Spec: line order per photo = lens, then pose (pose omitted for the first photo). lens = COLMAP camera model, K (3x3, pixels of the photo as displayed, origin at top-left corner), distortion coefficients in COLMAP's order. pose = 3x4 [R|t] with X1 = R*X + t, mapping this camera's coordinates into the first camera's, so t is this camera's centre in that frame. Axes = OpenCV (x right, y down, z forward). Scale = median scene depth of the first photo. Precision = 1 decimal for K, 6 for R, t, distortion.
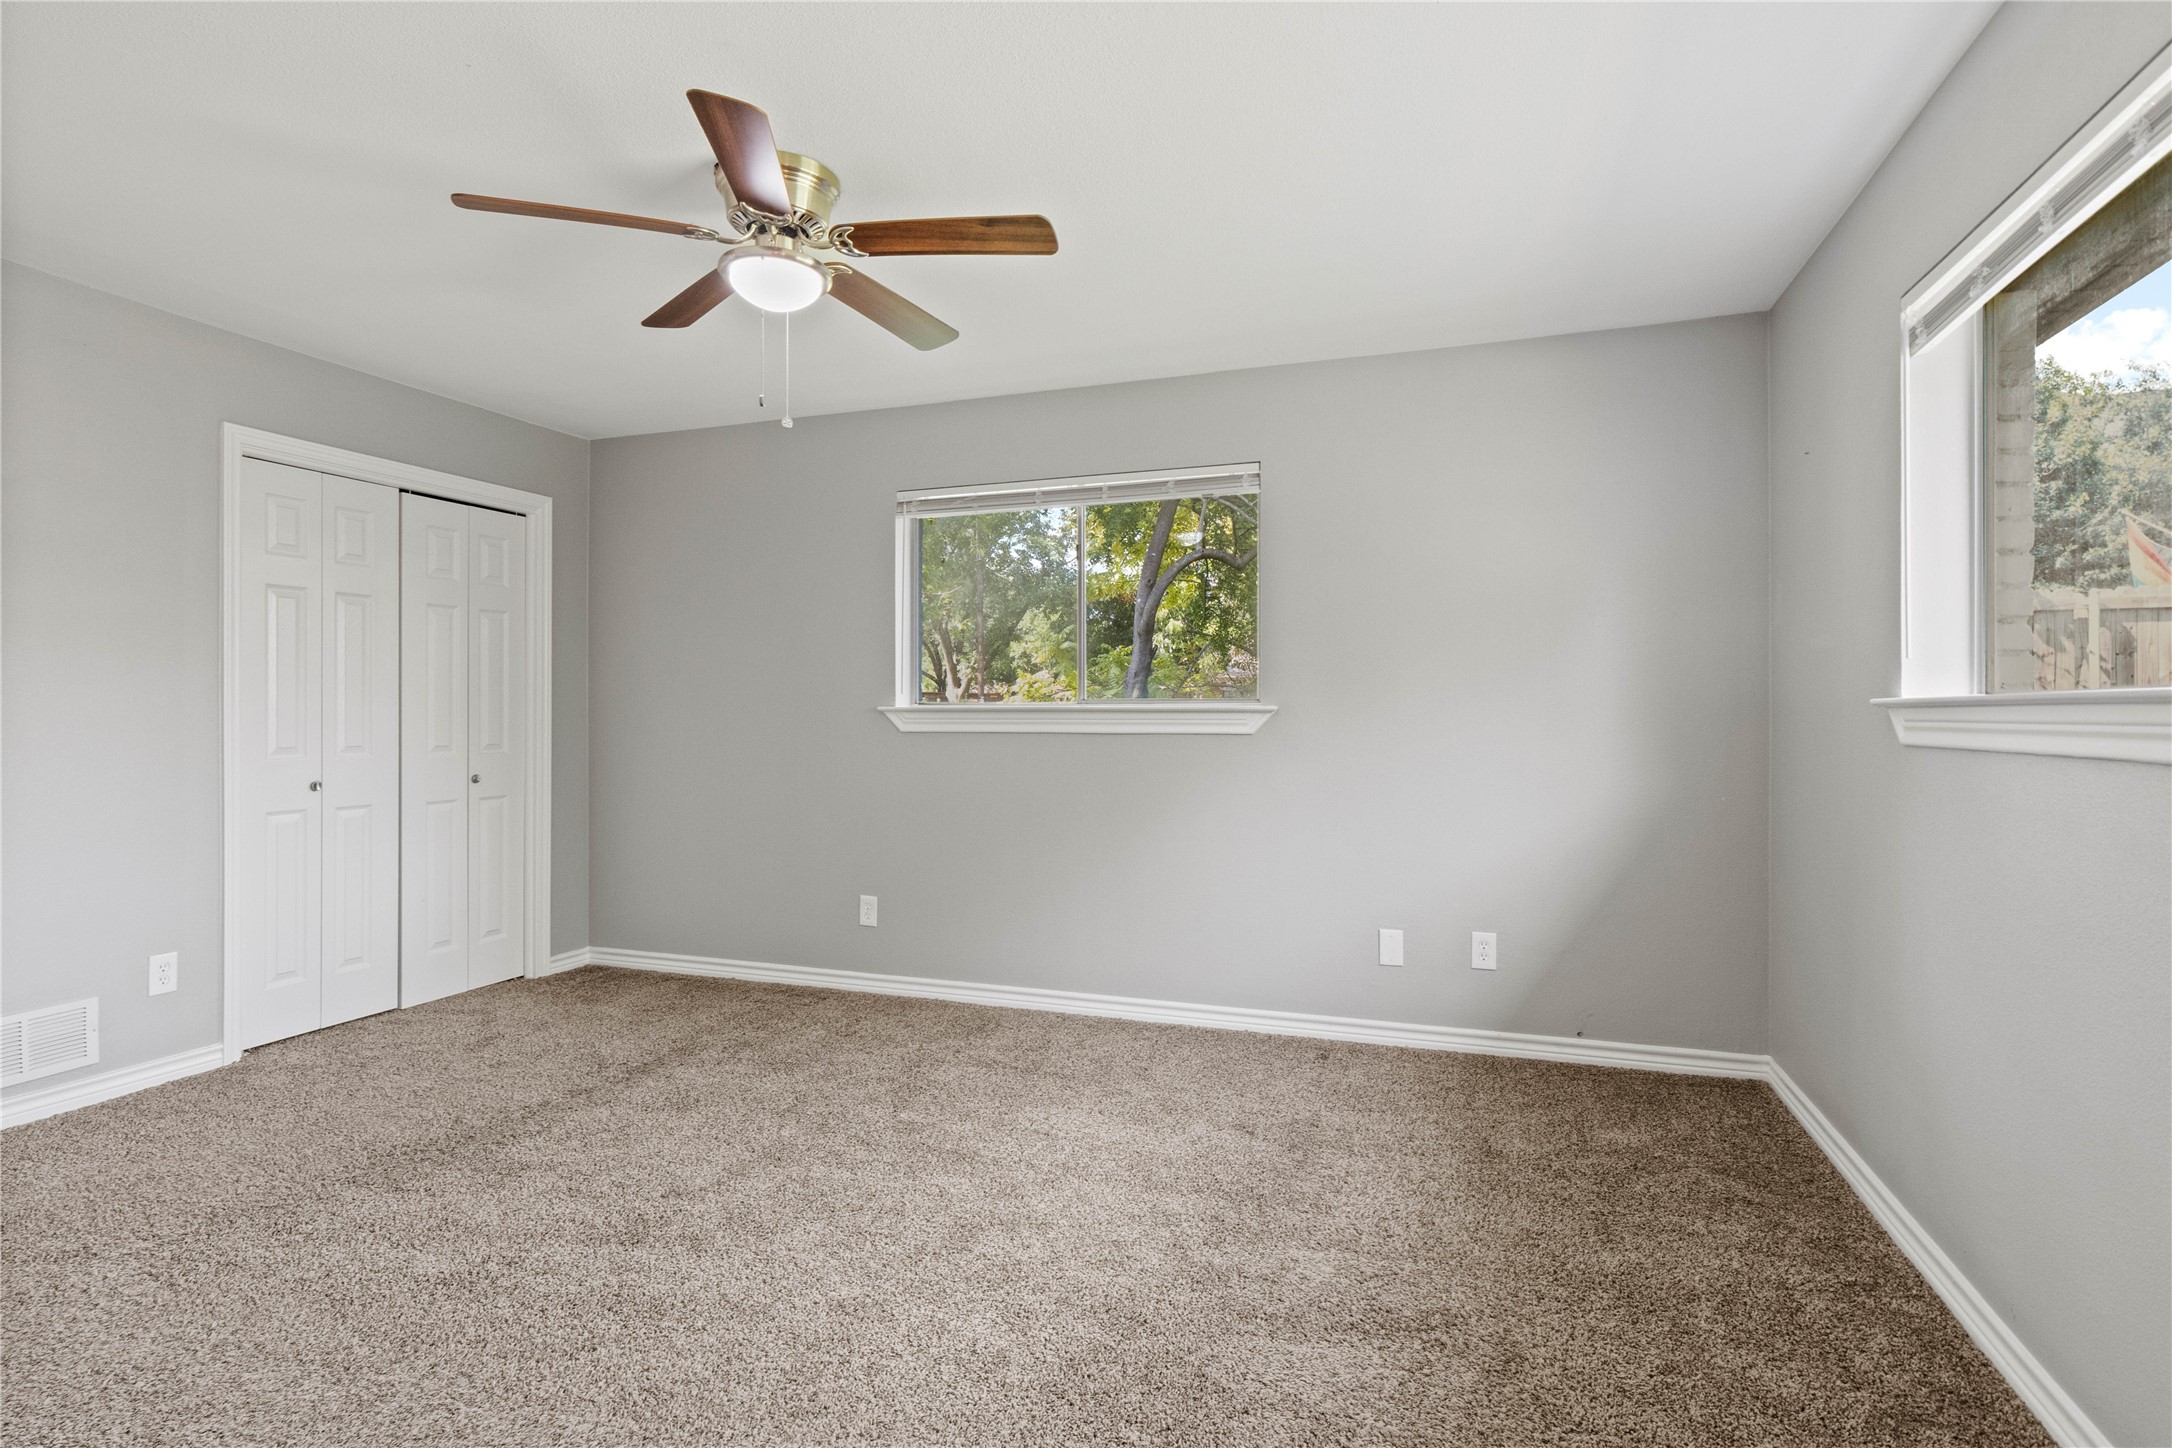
lens RADIAL K [[1098.7, 0, 1082.5], [0, 1098.7, 711.3], [0, 0, 1]] dist [-0.031473, 0.001974]
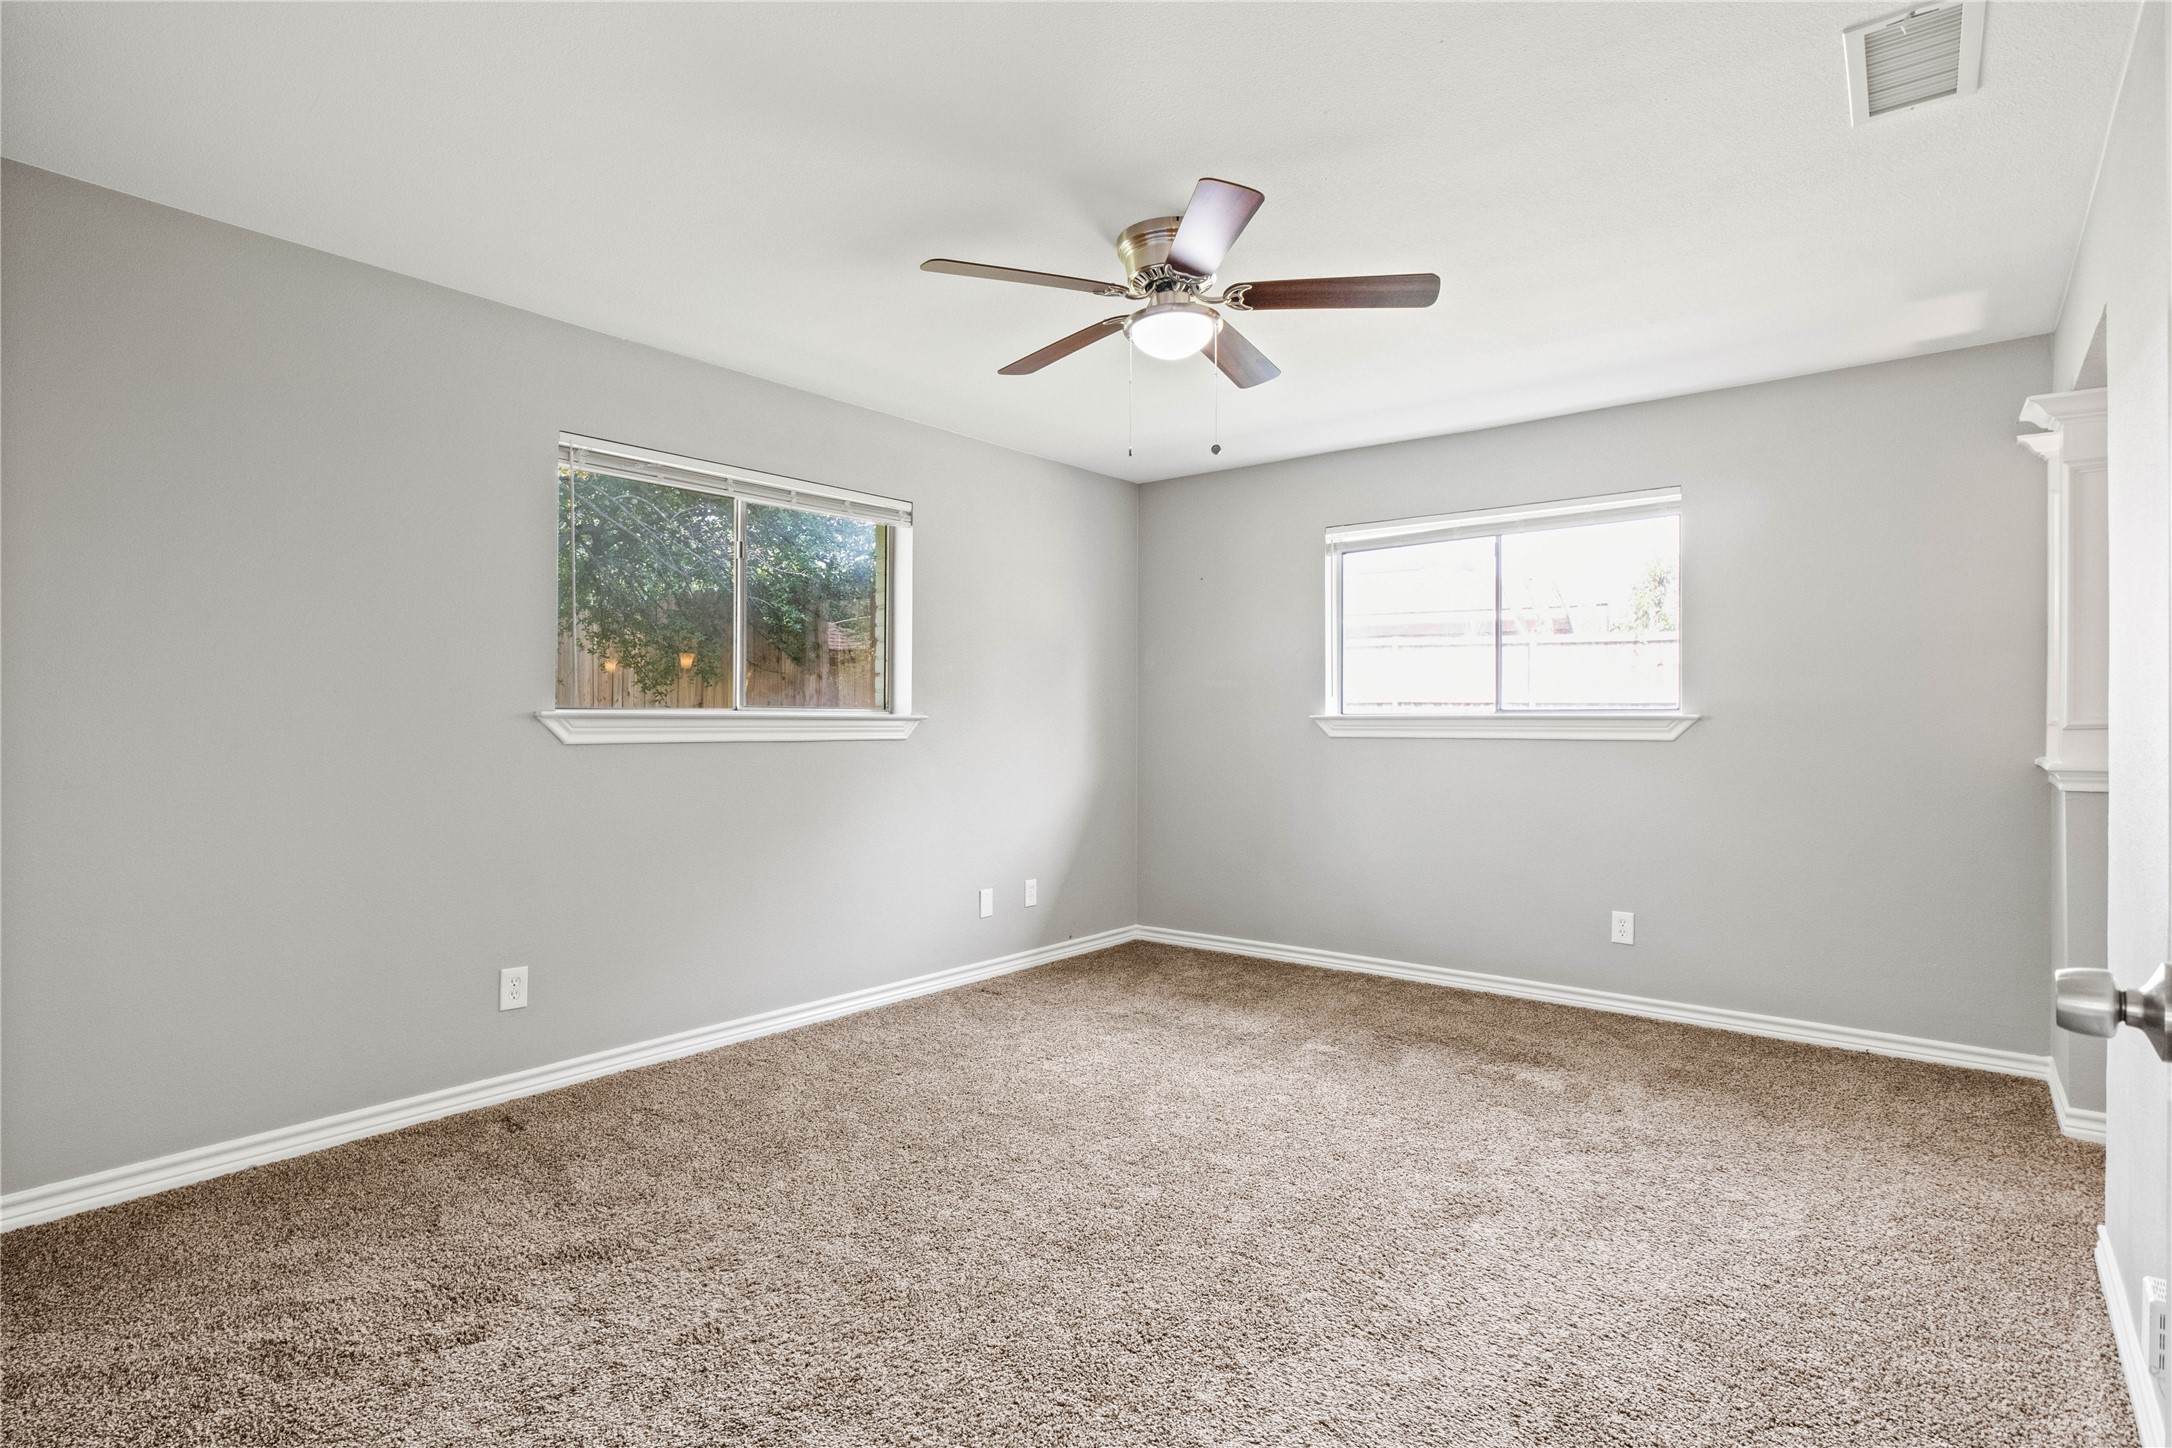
lens RADIAL K [[1098.7, 0, 1082.5], [0, 1098.7, 711.3], [0, 0, 1]] dist [-0.031473, 0.001974]
pose [[0.322720, 0.008957, 0.946452, -0.928994], [-0.005324, 0.999957, -0.007648, -0.000570], [-0.946480, -0.002571, 0.322753, 0.488617]]
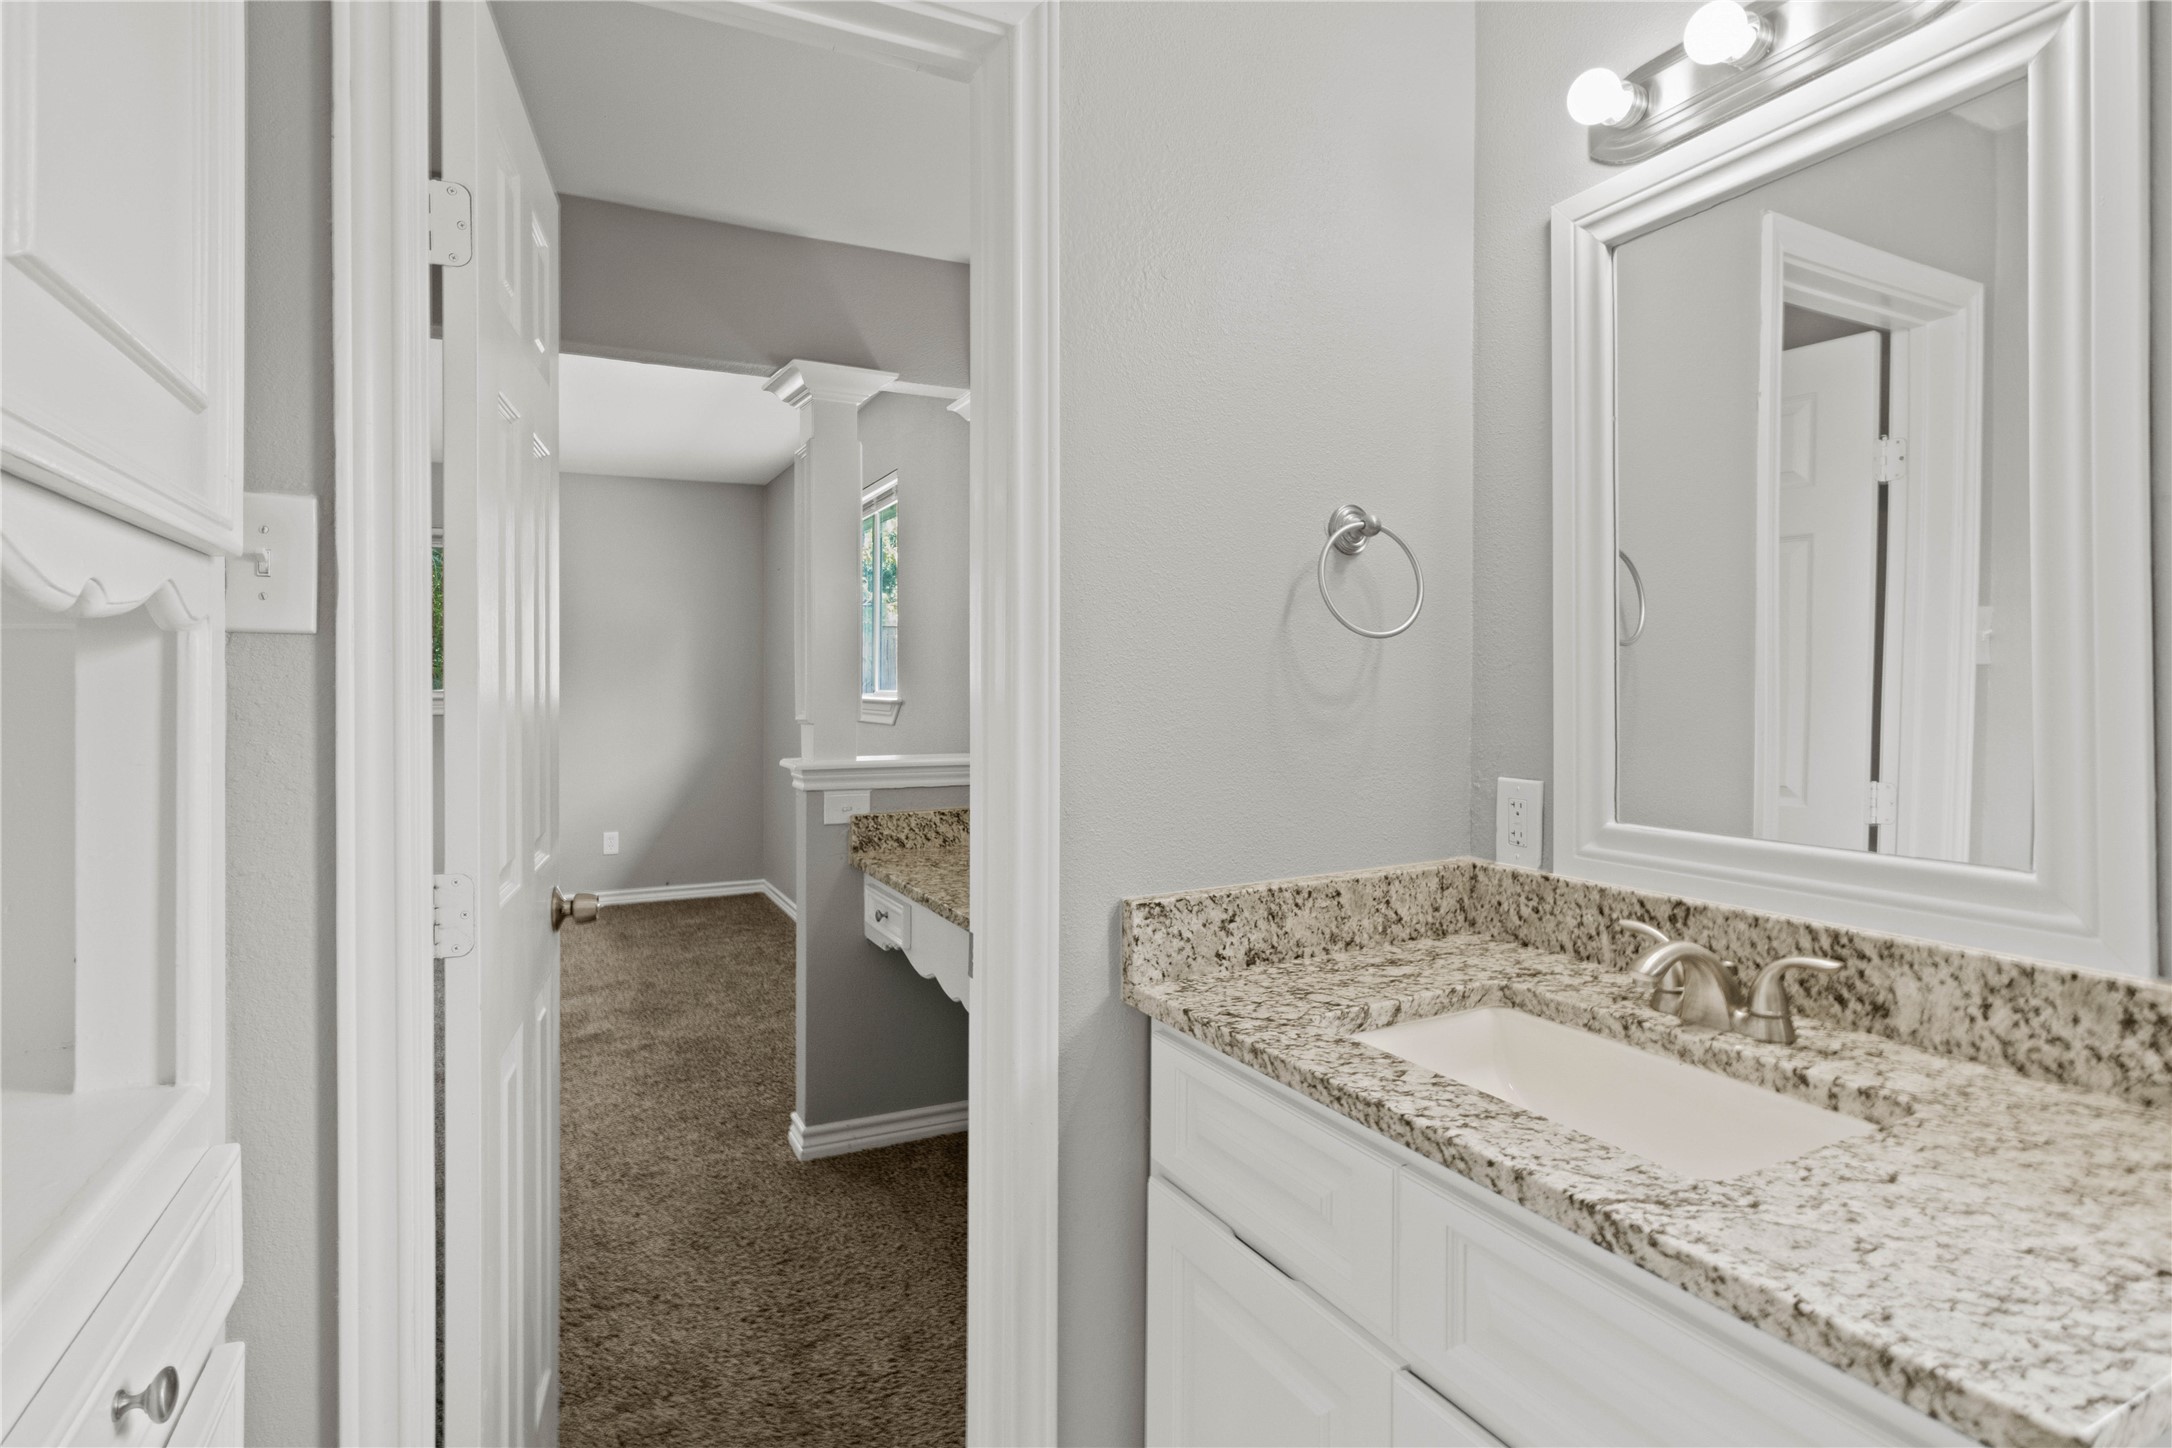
lens RADIAL K [[1098.7, 0, 1082.5], [0, 1098.7, 711.3], [0, 0, 1]] dist [-0.031473, 0.001974]
pose [[0.688182, 0.002587, 0.725533, -0.346034], [-0.005977, 0.999980, 0.002104, 0.010341], [-0.725513, -0.005785, 0.688184, -0.666002]]
